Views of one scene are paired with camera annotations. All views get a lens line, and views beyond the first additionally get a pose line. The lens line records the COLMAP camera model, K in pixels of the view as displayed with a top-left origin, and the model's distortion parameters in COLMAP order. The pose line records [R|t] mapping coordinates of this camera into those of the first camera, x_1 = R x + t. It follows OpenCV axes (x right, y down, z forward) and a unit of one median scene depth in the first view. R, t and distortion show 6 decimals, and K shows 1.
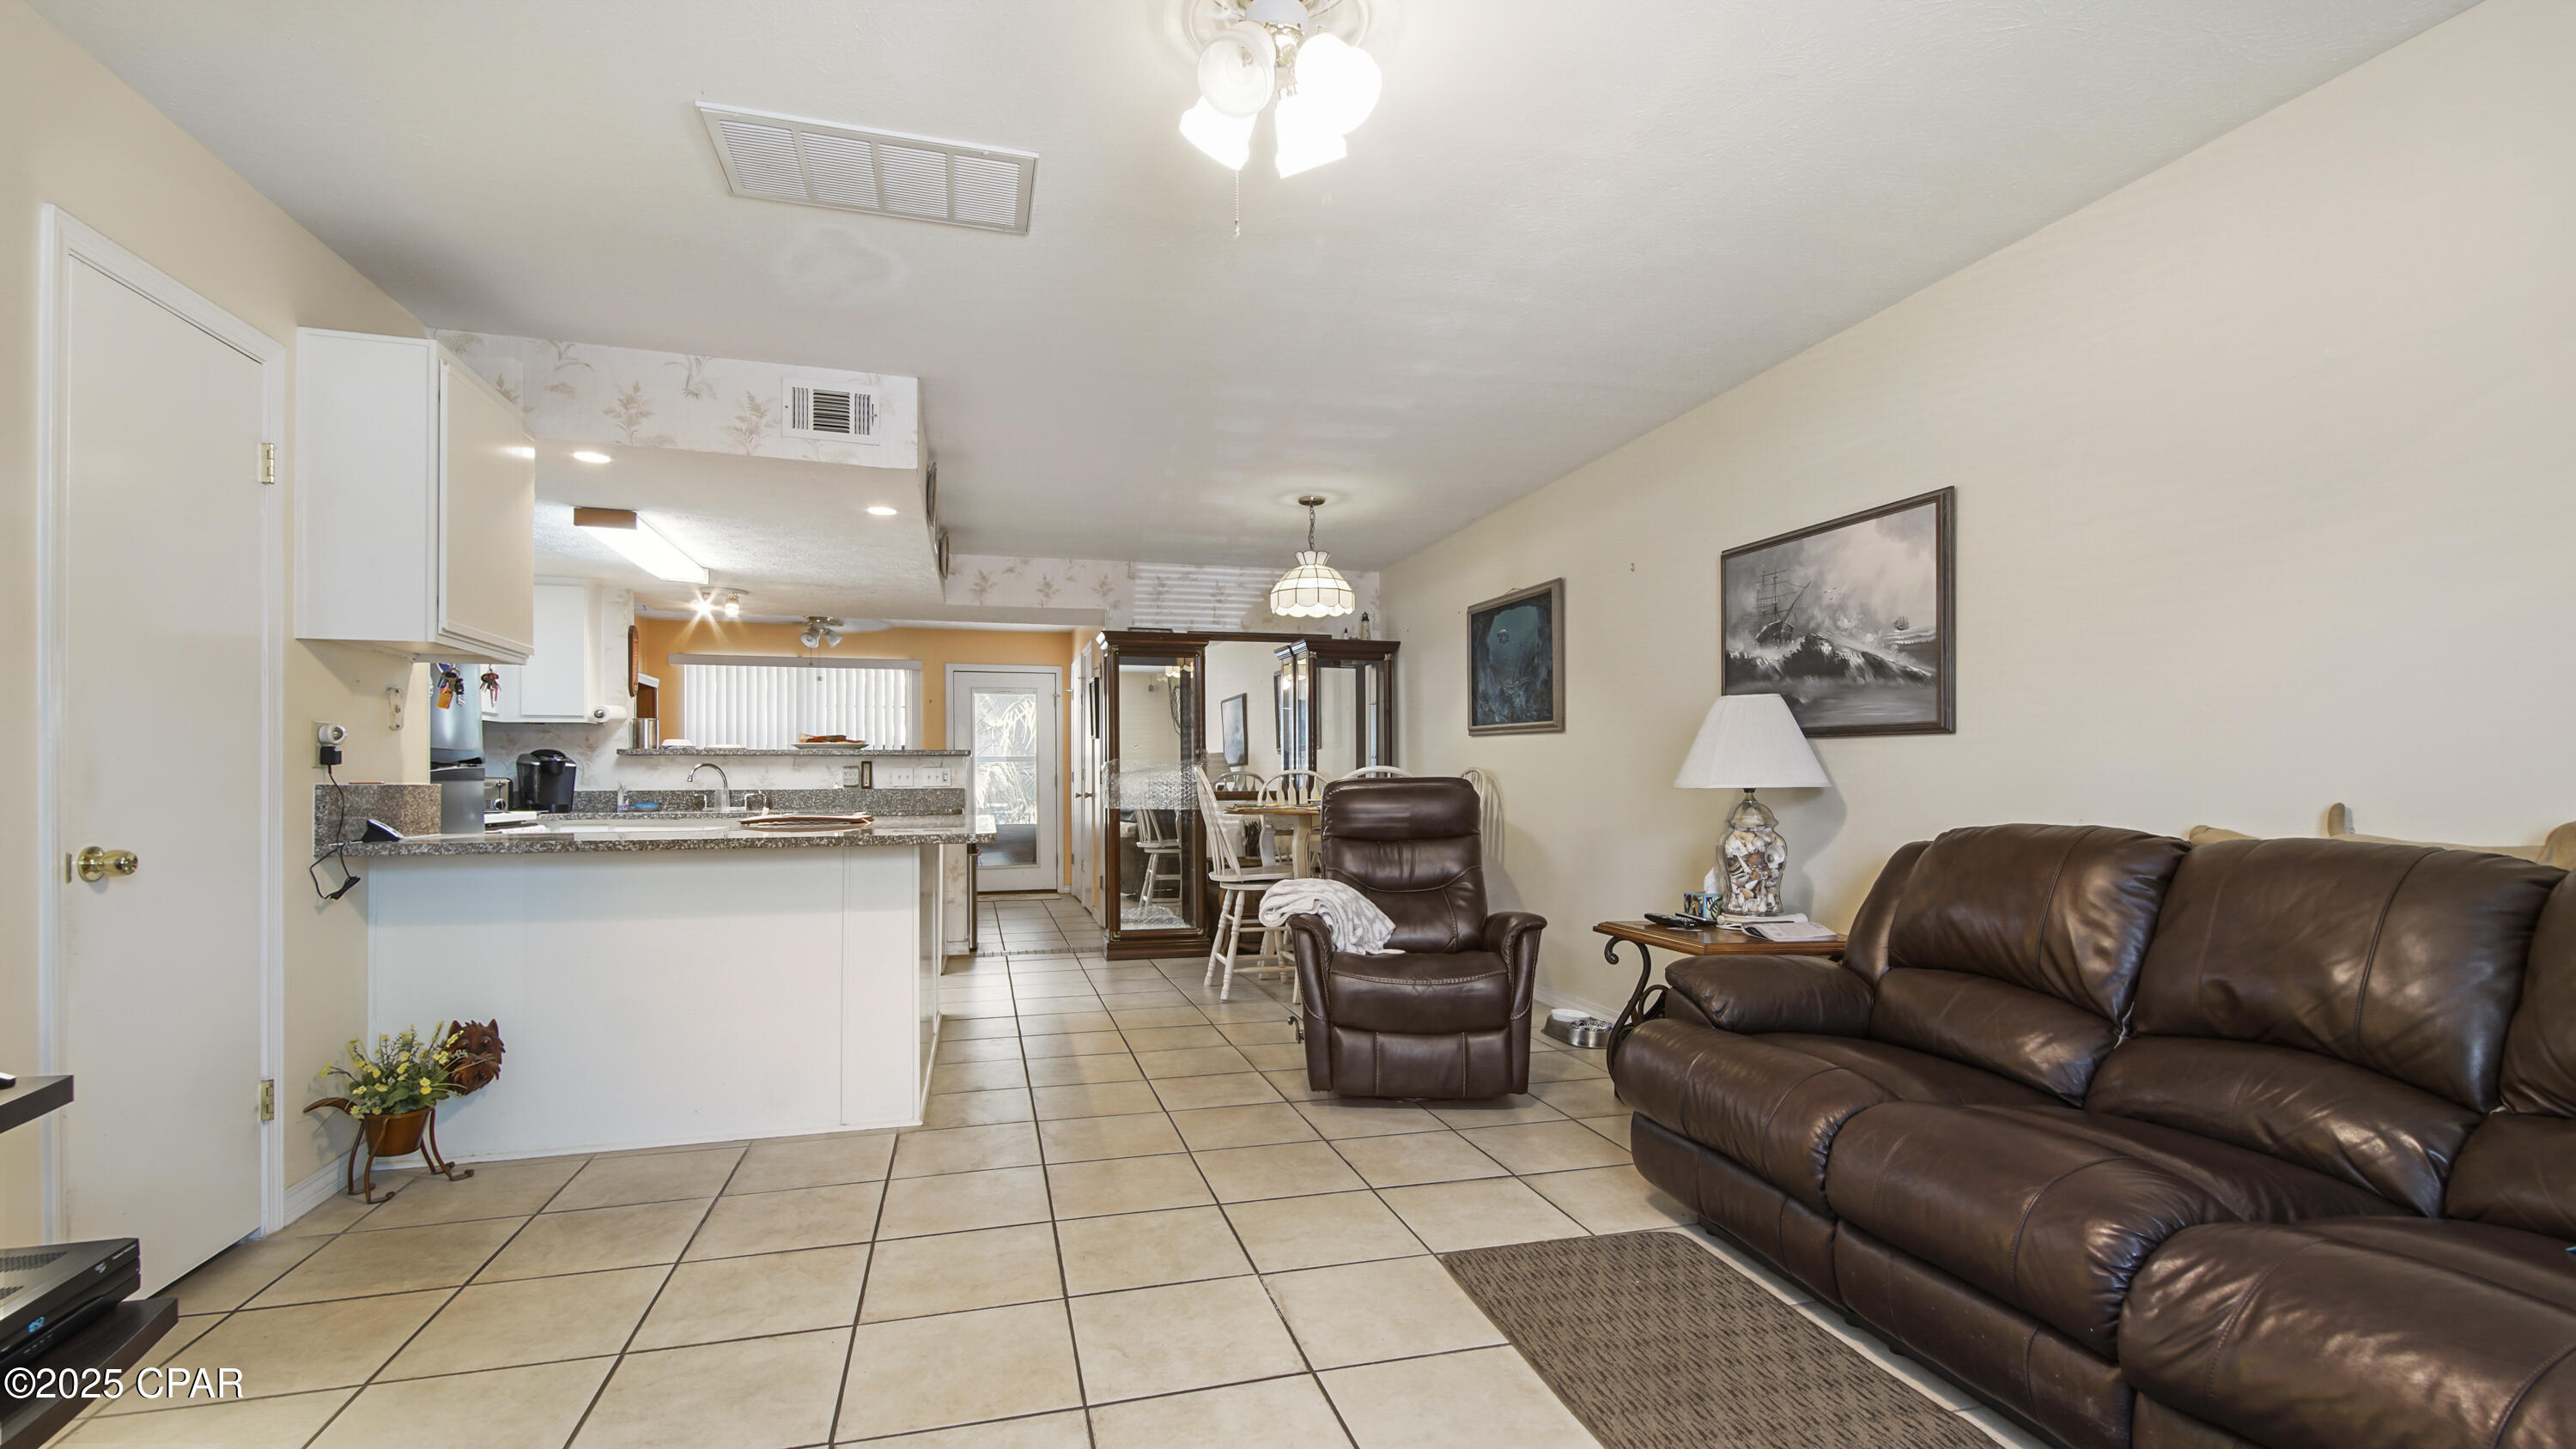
lens RADIAL K [[1149.4, 0, 1288.5], [0, 1149.4, 776.5], [0, 0, 1]] dist [0.011244, -0.001369]
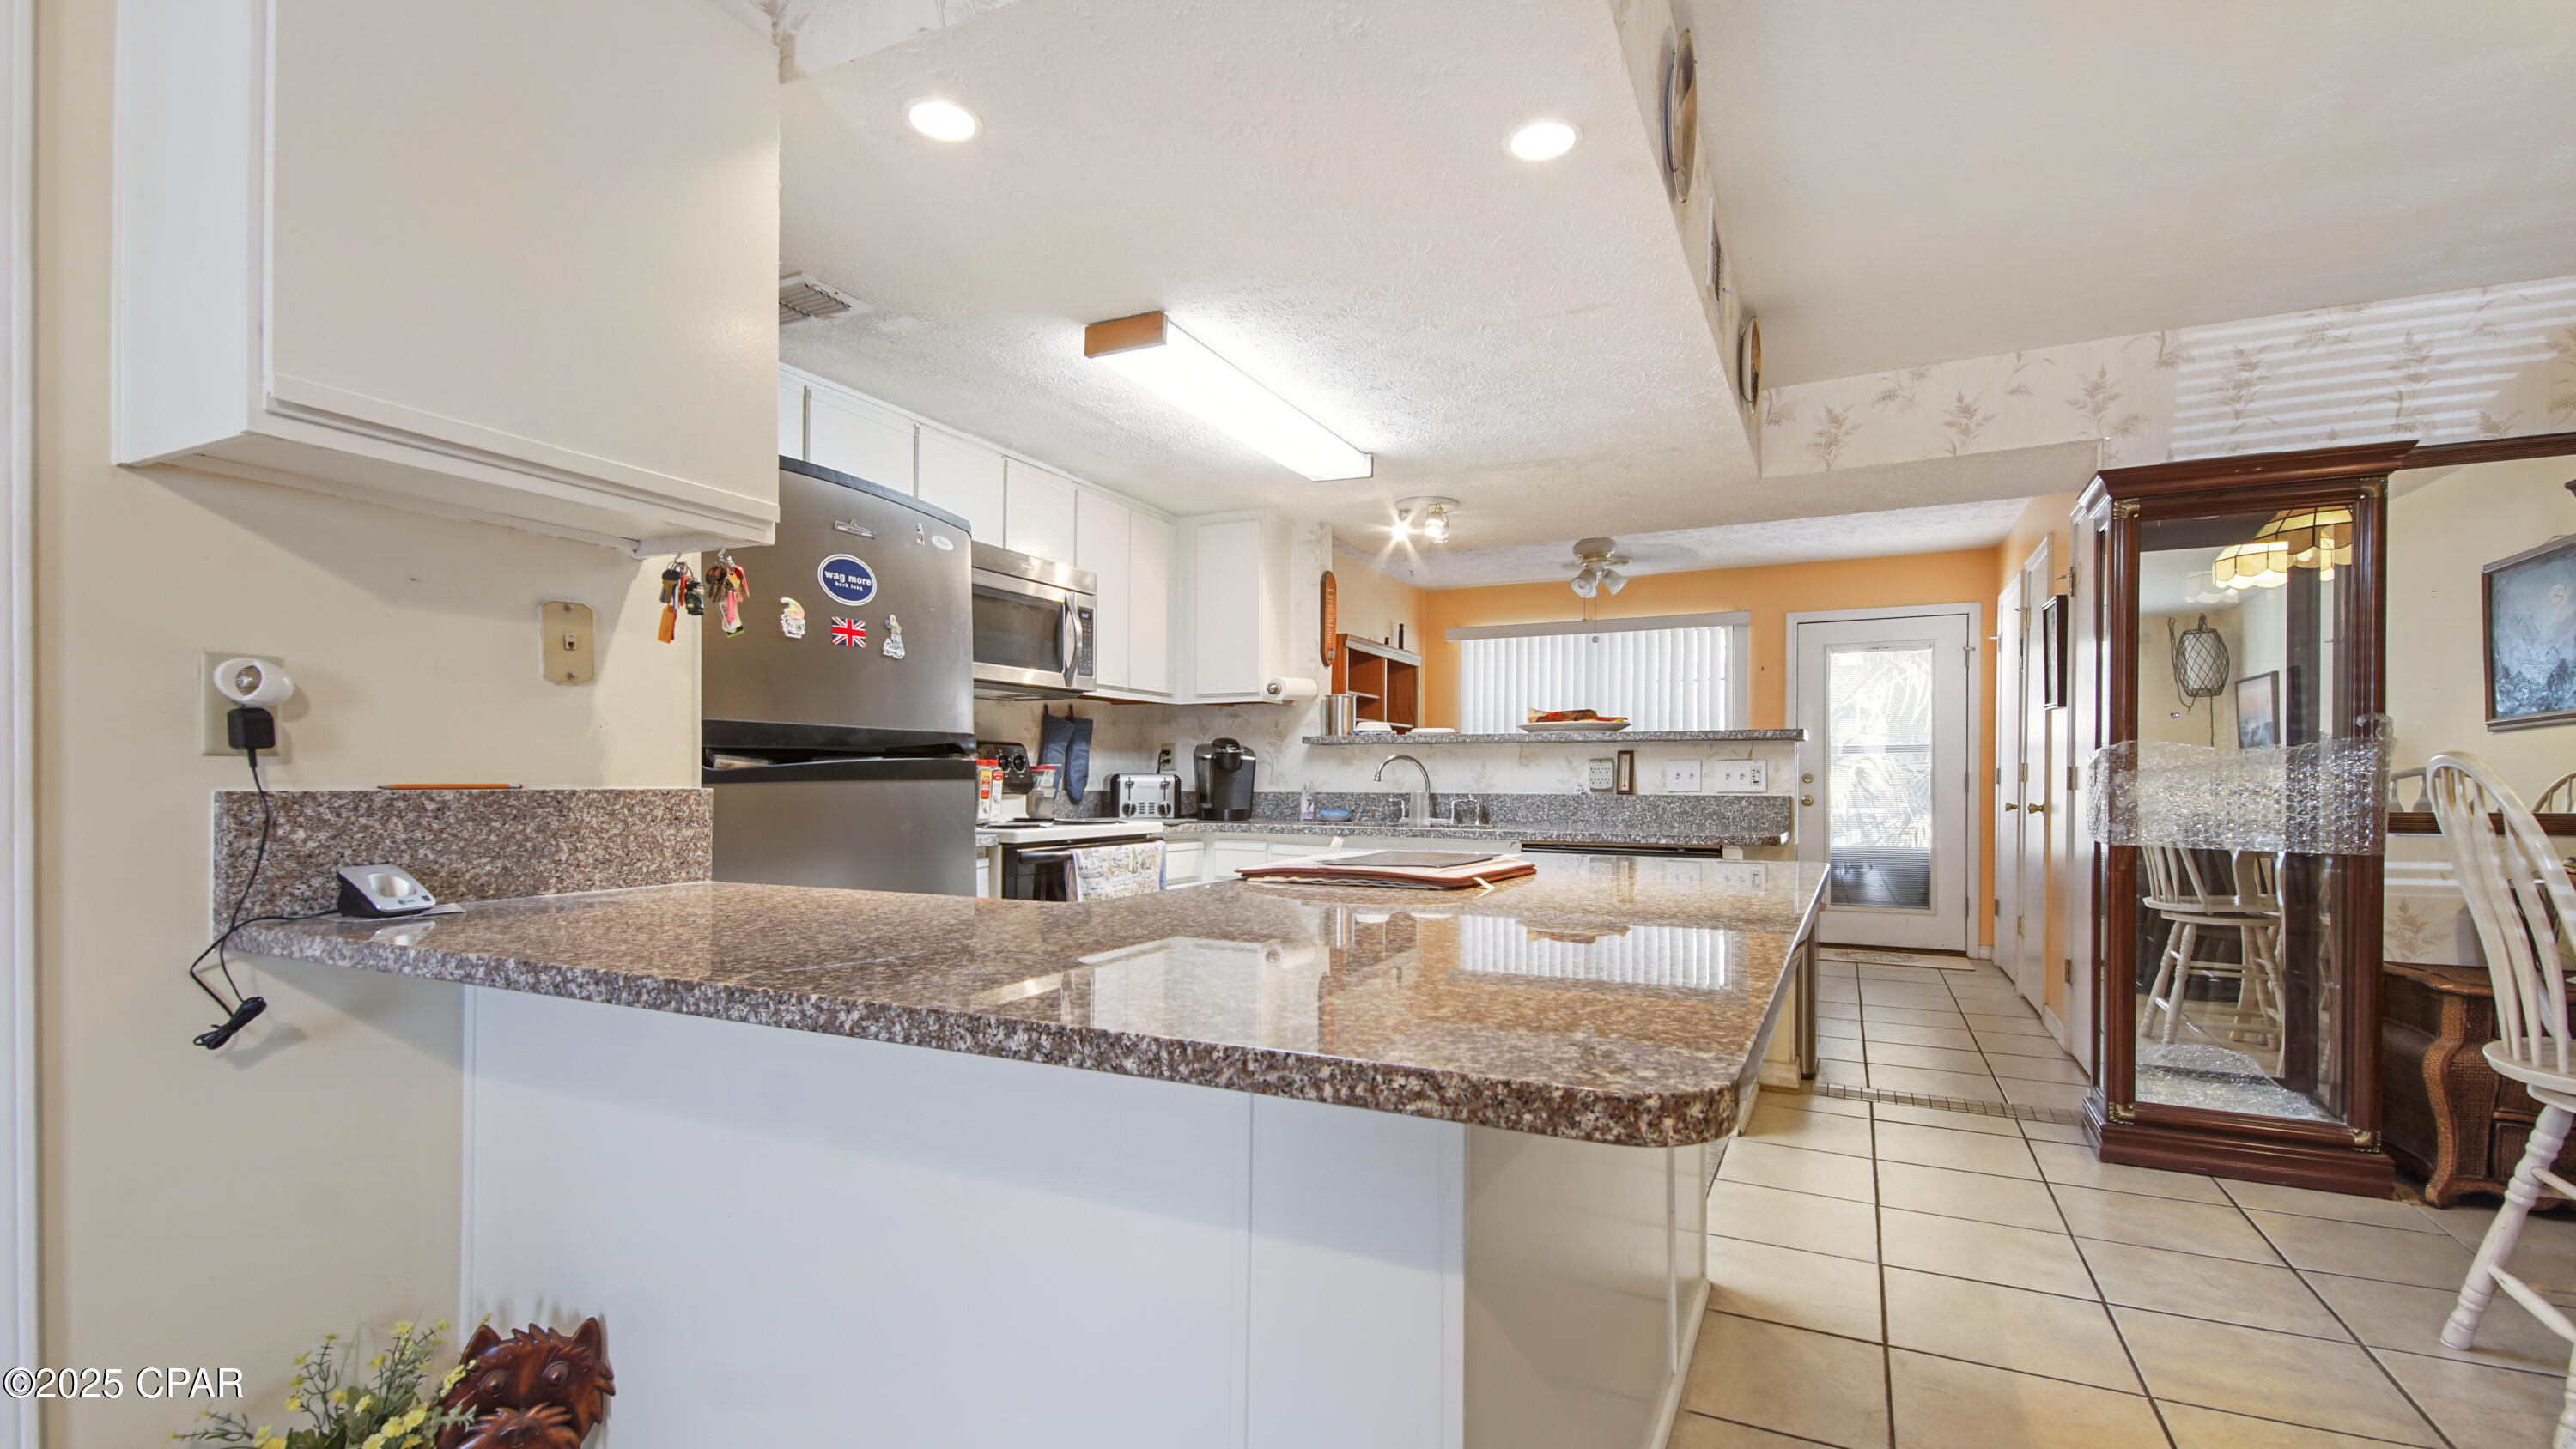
lens RADIAL K [[1149.4, 0, 1274.7], [0, 1149.4, 786.2], [0, 0, 1]] dist [0.011244, -0.001369]
pose [[0.745682, 0.011186, -0.666208, -0.096069], [-0.003620, 0.999912, 0.012737, -0.001088], [0.666292, -0.007086, 0.745658, 0.414642]]
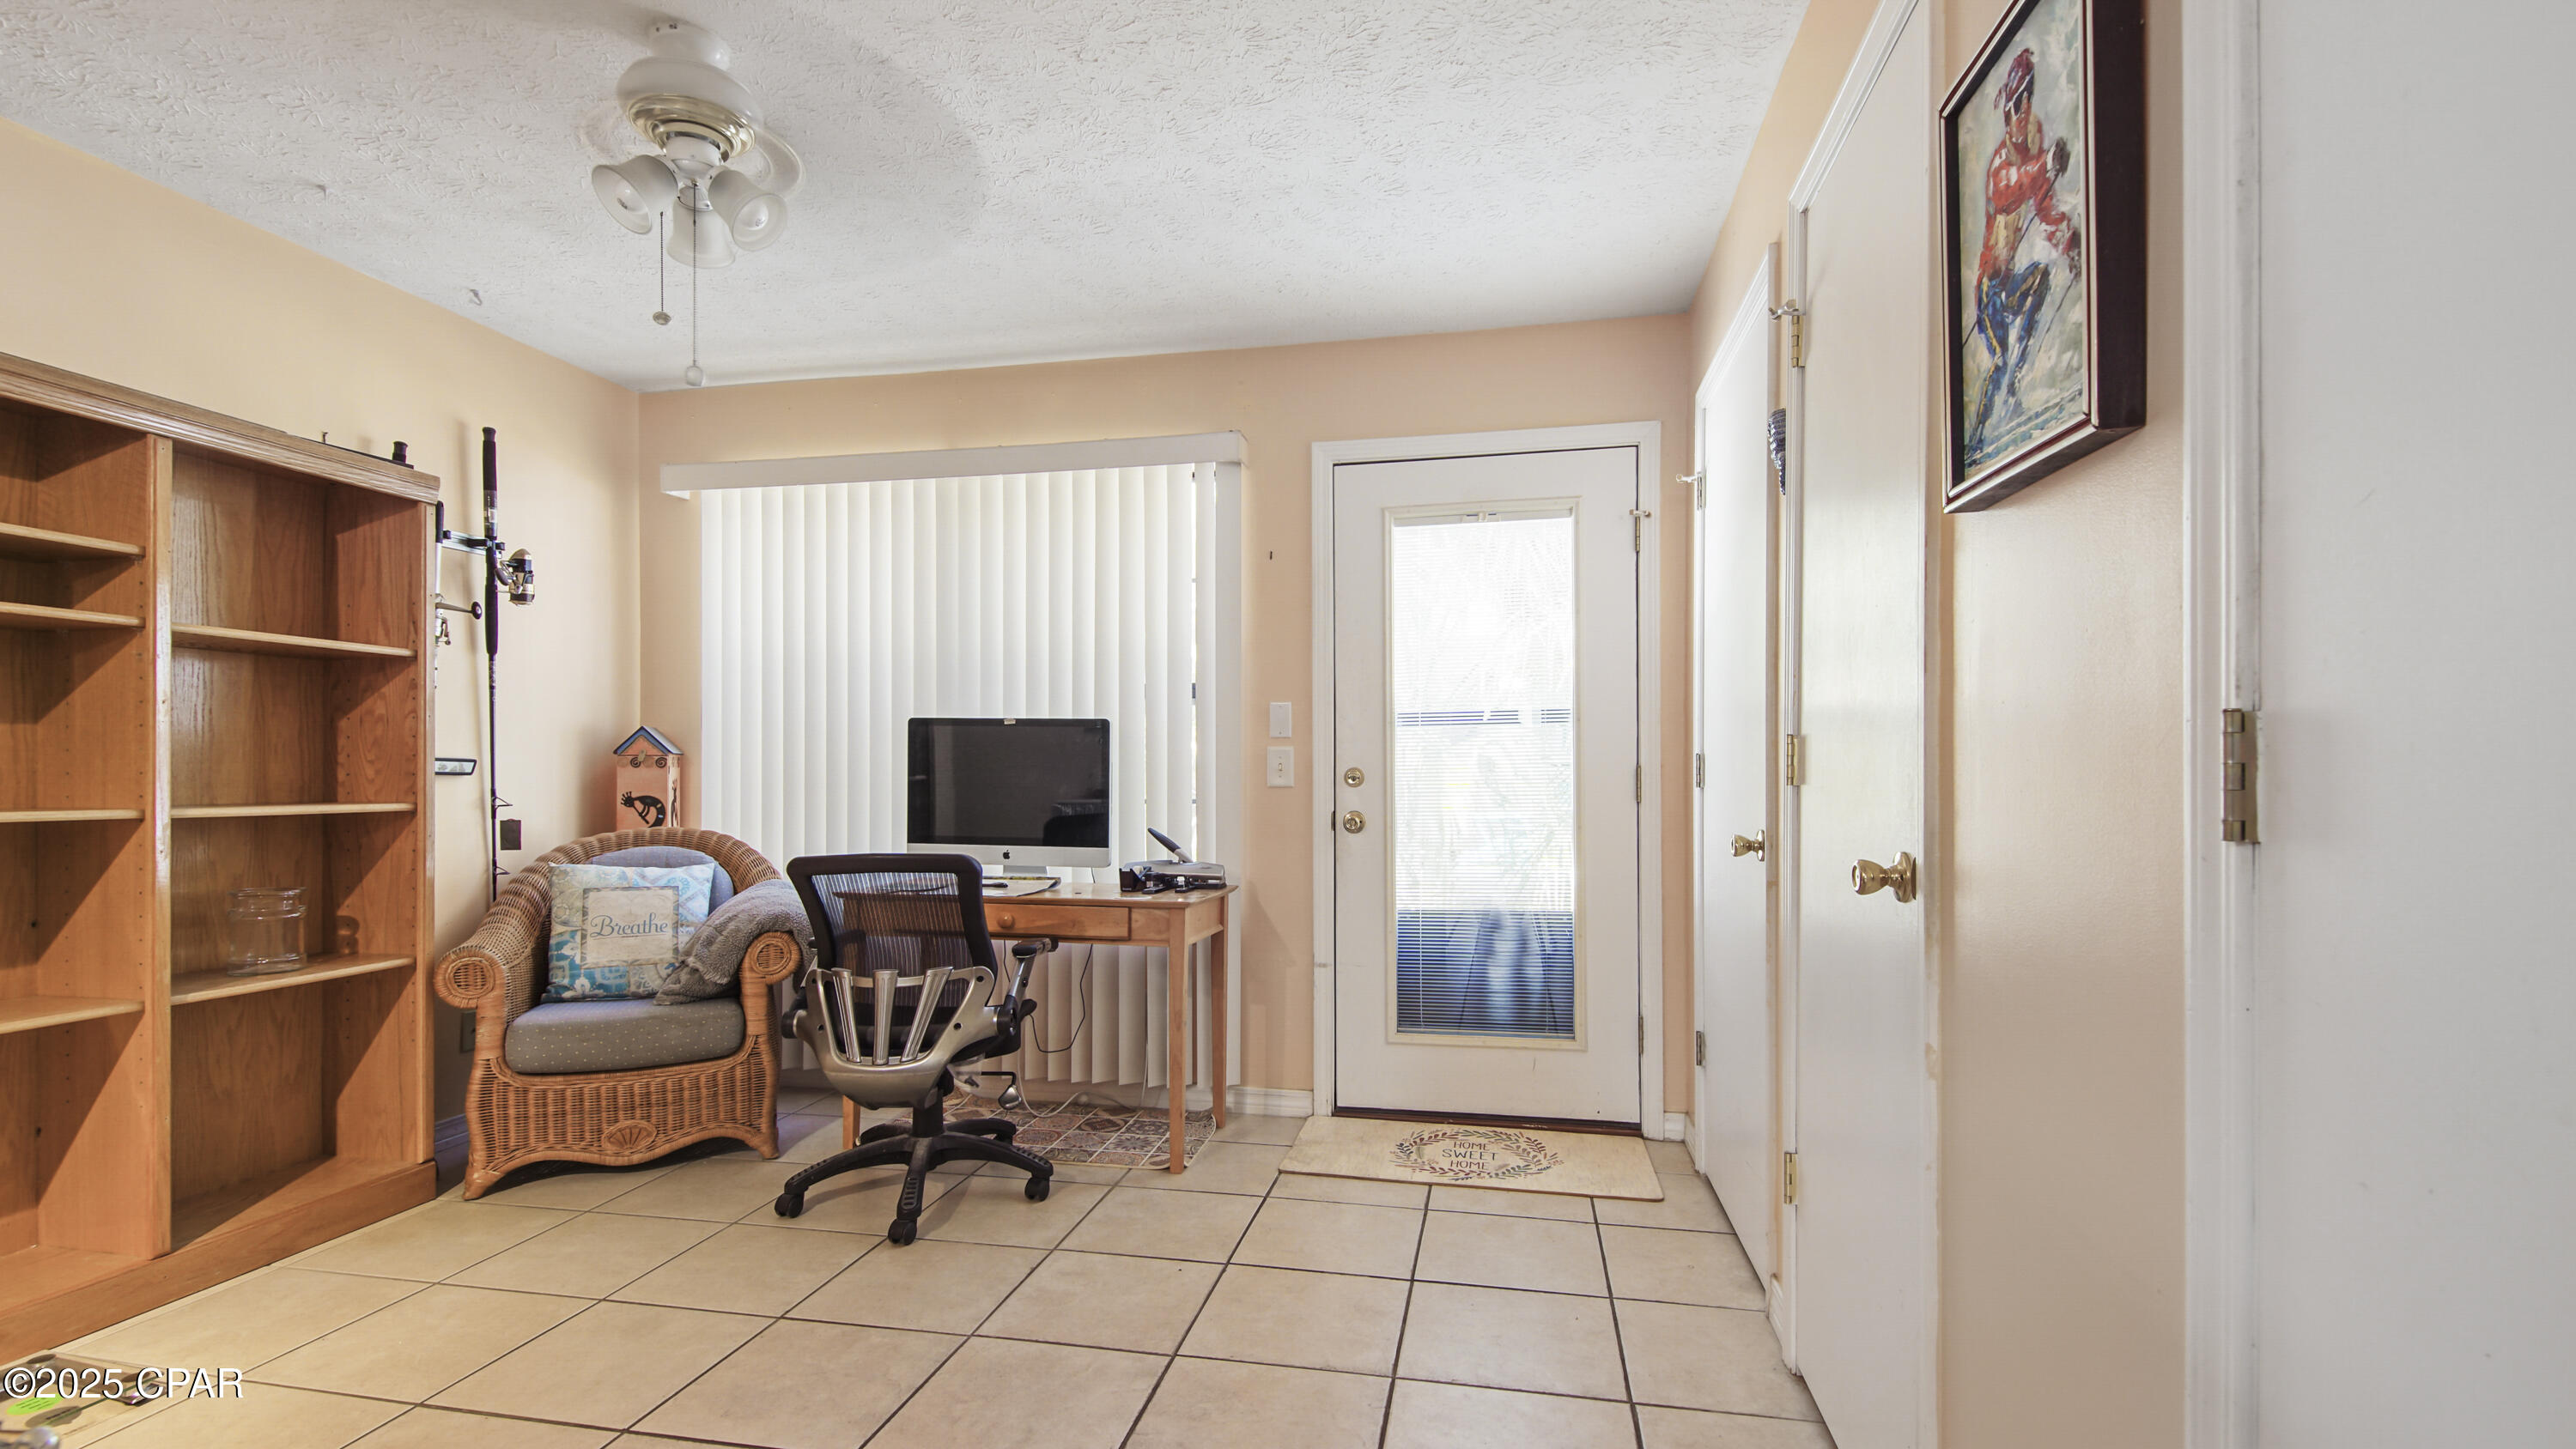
lens RADIAL K [[1149.4, 0, 1269.1], [0, 1149.4, 768.1], [0, 0, 1]] dist [0.011244, -0.001369]
pose [[0.883121, 0.001436, -0.469144, -0.222687], [-0.002030, 0.999998, -0.000760, 0.000928], [0.469142, 0.001624, 0.883122, 1.045980]]
